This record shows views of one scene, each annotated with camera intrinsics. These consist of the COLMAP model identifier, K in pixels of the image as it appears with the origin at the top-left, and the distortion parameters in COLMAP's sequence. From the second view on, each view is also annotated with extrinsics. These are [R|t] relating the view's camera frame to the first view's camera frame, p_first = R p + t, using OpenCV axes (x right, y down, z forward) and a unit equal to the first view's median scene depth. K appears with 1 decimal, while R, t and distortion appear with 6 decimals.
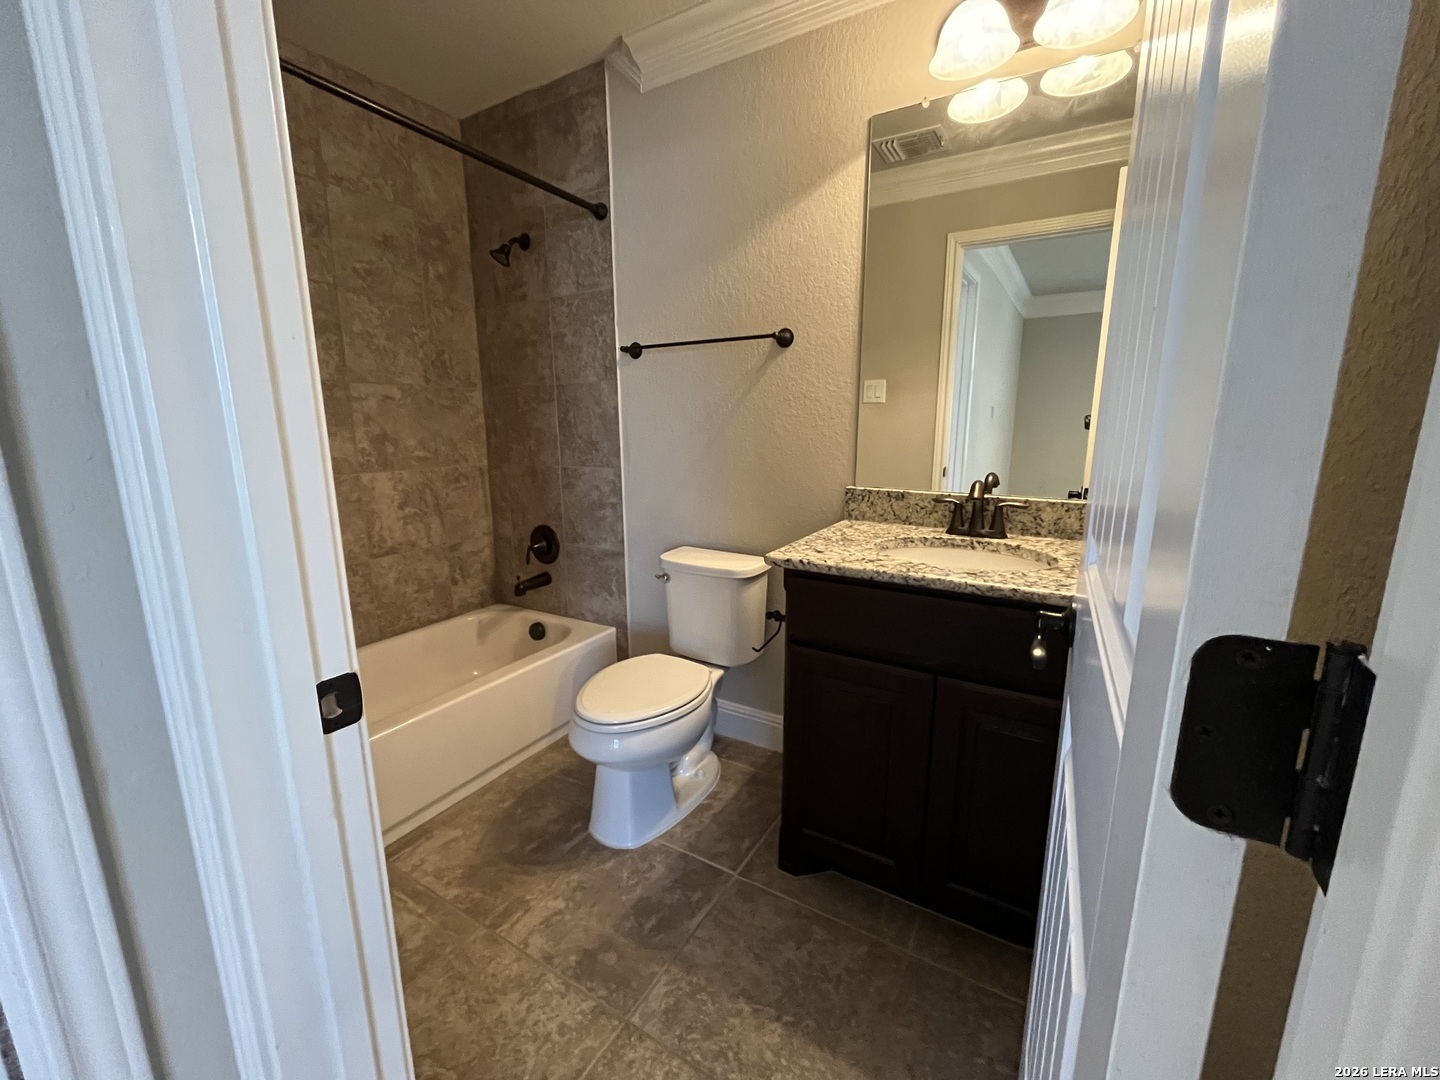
lens RADIAL K [[586.7, 0, 720.0], [0, 586.7, 540.0], [0, 0, 1]] dist [-0.000745, -0.000143]
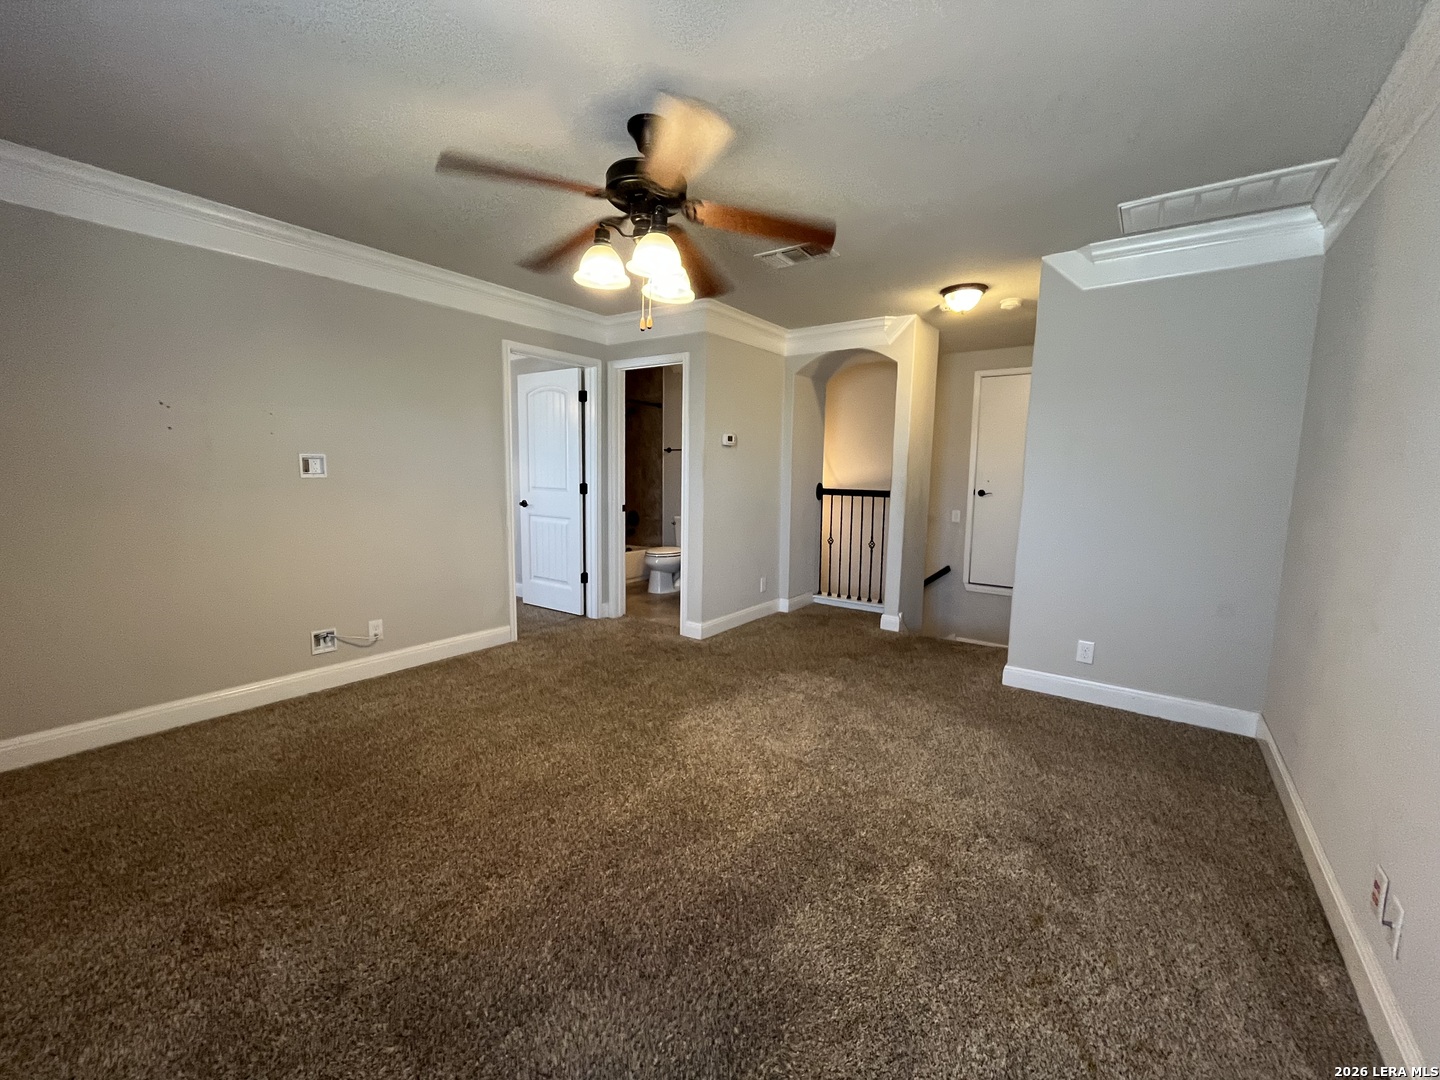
lens RADIAL K [[586.7, 0, 720.0], [0, 586.7, 540.0], [0, 0, 1]] dist [-0.000745, -0.000143]
pose [[0.996439, 0.031424, -0.078247, 0.367400], [-0.037602, 0.996183, -0.078774, 0.365021], [0.075472, 0.081436, 0.993817, -1.942758]]
